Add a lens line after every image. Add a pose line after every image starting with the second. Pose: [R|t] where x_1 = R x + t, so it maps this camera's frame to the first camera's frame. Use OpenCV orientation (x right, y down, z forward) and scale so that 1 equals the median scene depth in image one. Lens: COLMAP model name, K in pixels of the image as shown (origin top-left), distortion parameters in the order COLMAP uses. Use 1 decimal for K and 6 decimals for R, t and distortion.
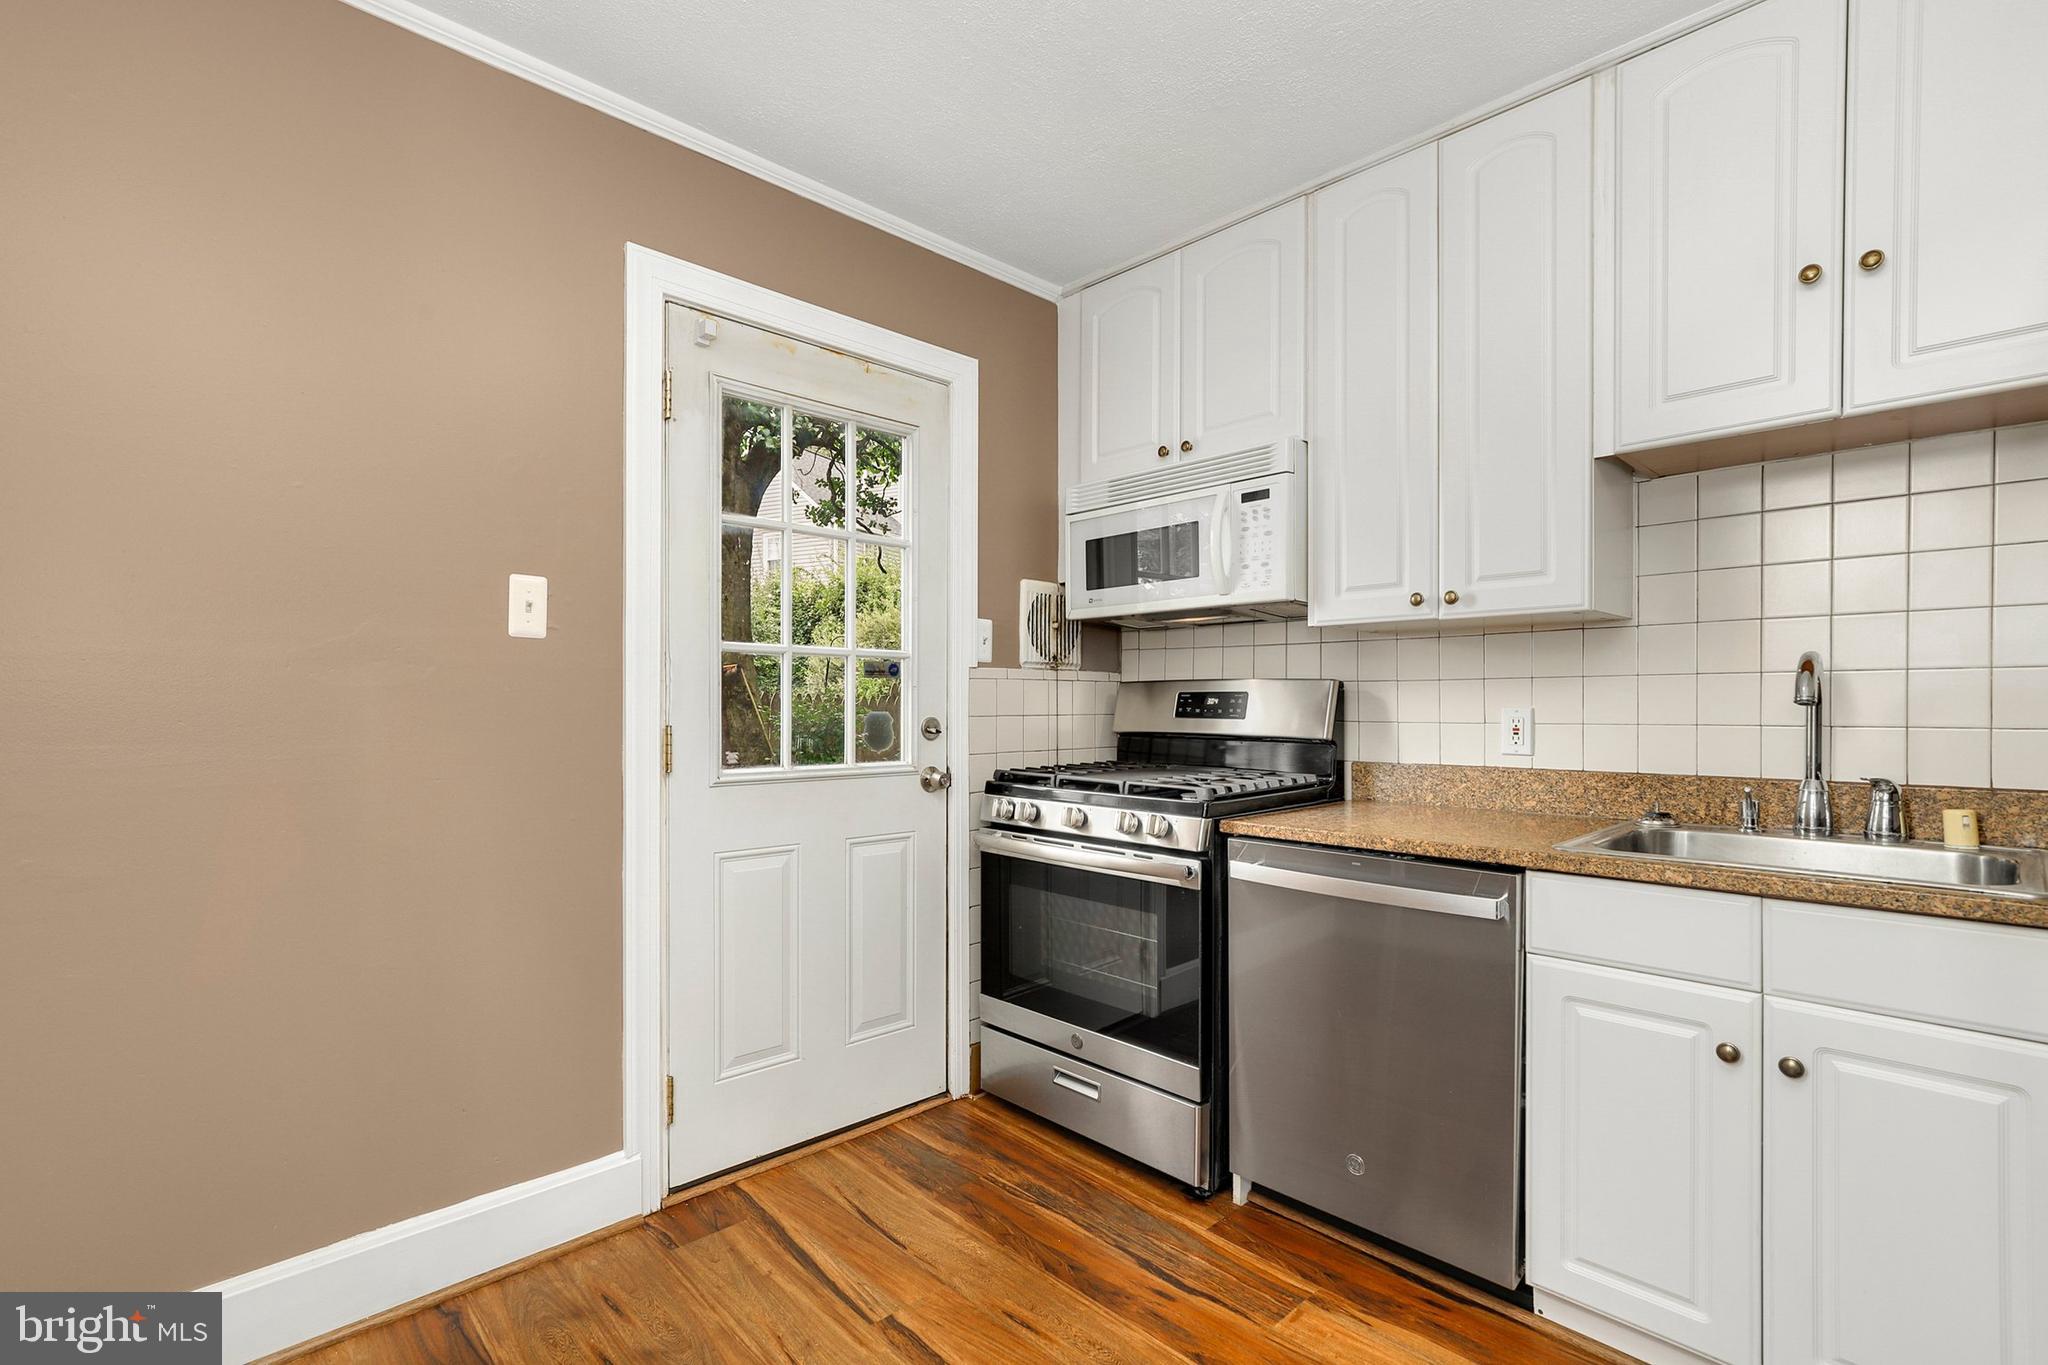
lens RADIAL K [[938.2, 0, 1029.2], [0, 938.2, 712.4], [0, 0, 1]] dist [0.001914, 0.000919]
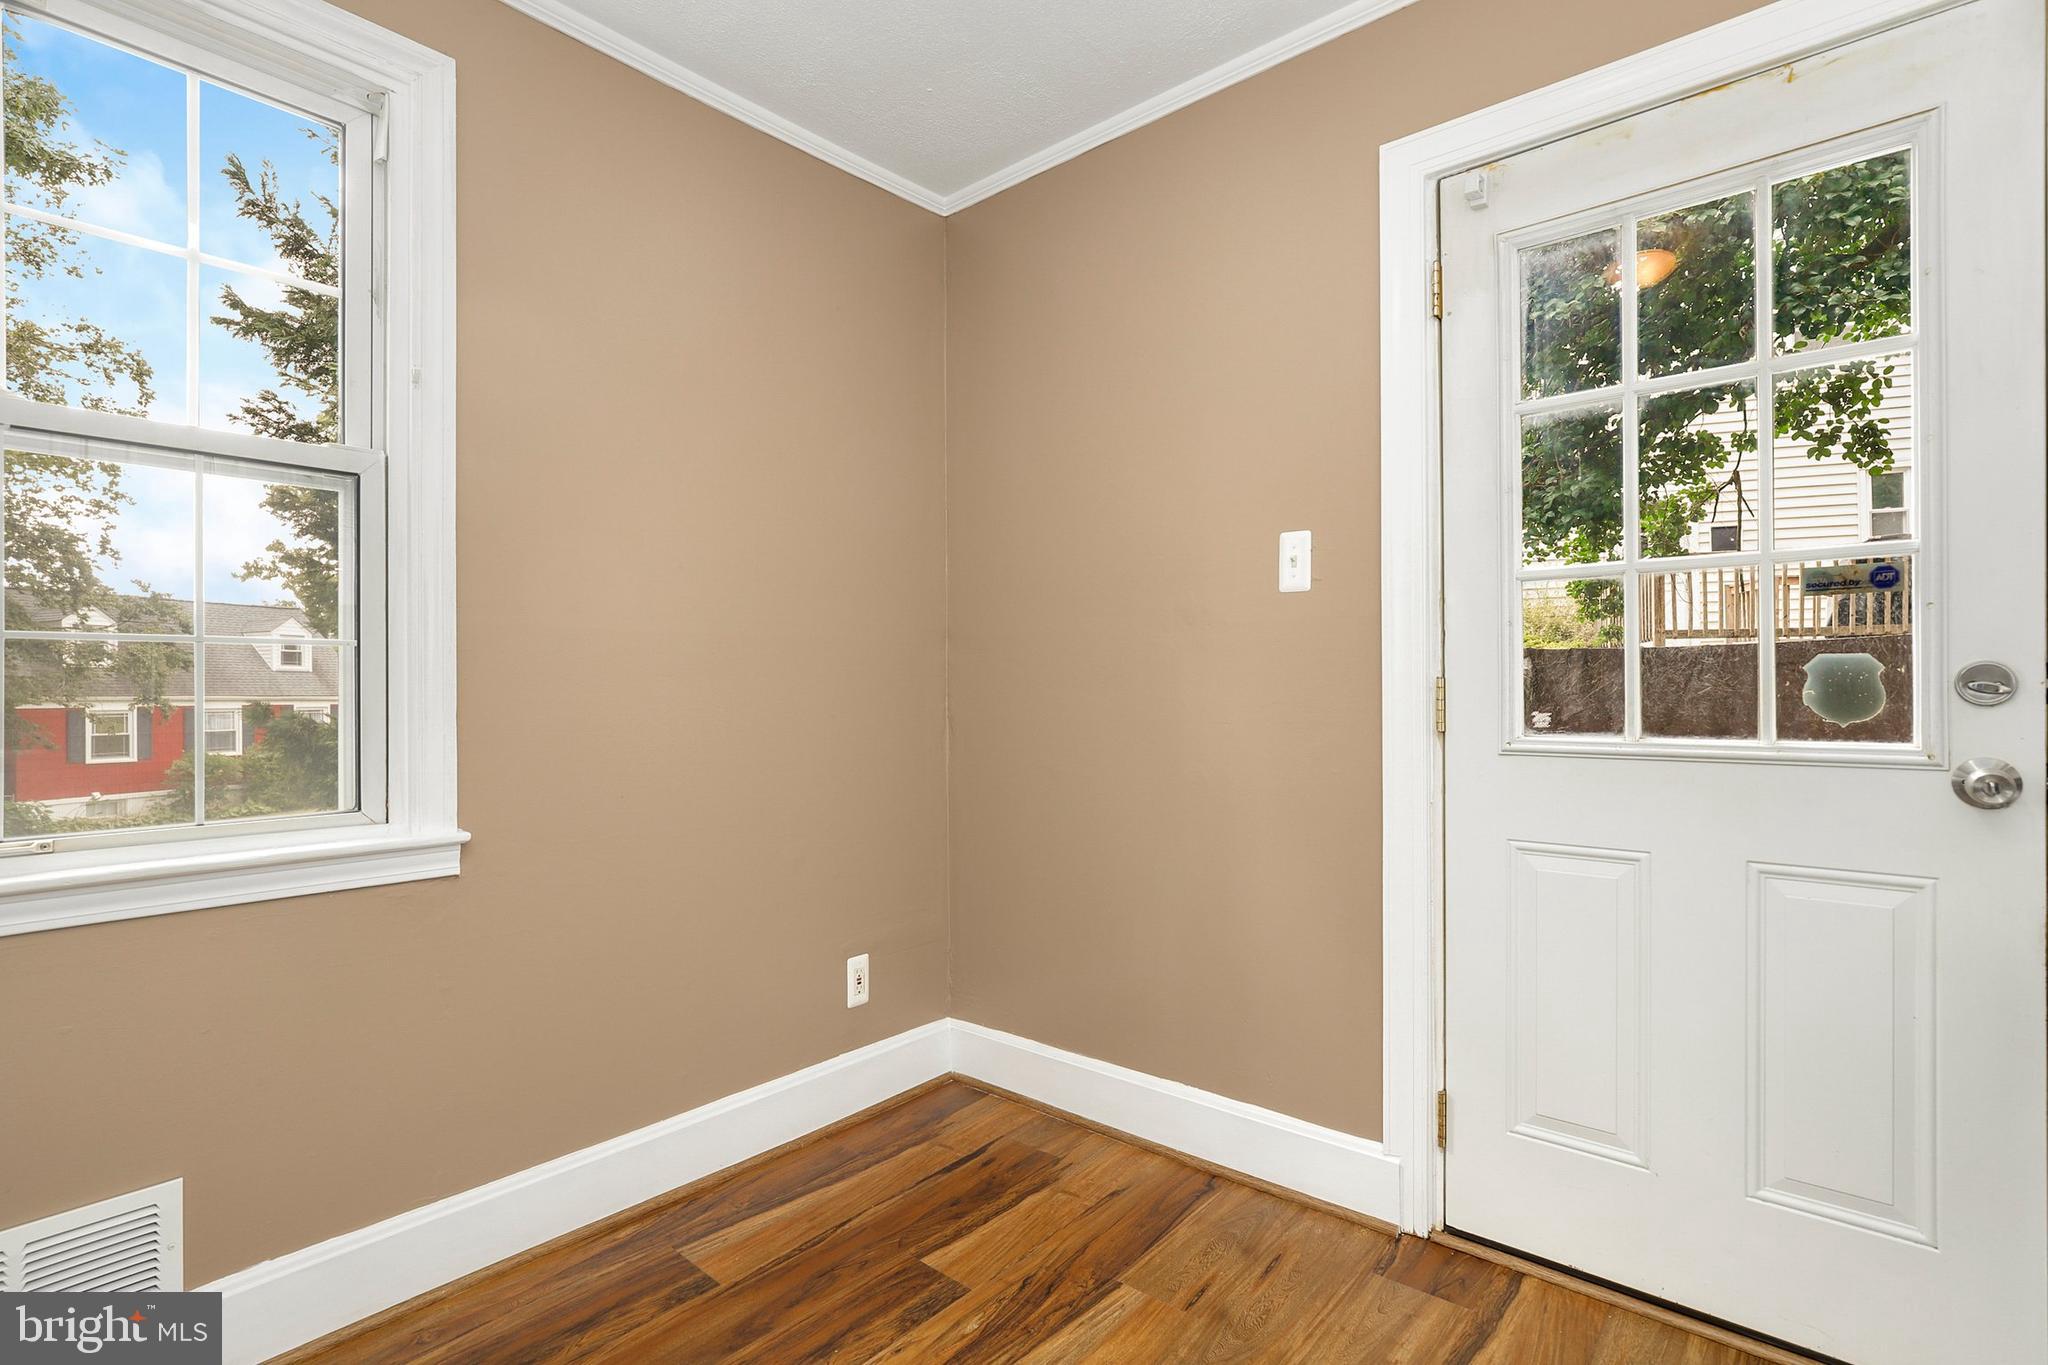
lens RADIAL K [[992.9, 0, 1026.4], [0, 992.9, 671.6], [0, 0, 1]] dist [-0.002619, -0.000973]
pose [[0.095177, -0.008631, -0.995423, 0.500587], [0.009009, 0.999929, -0.007809, 0.013270], [0.995420, -0.008224, 0.095248, 0.573228]]
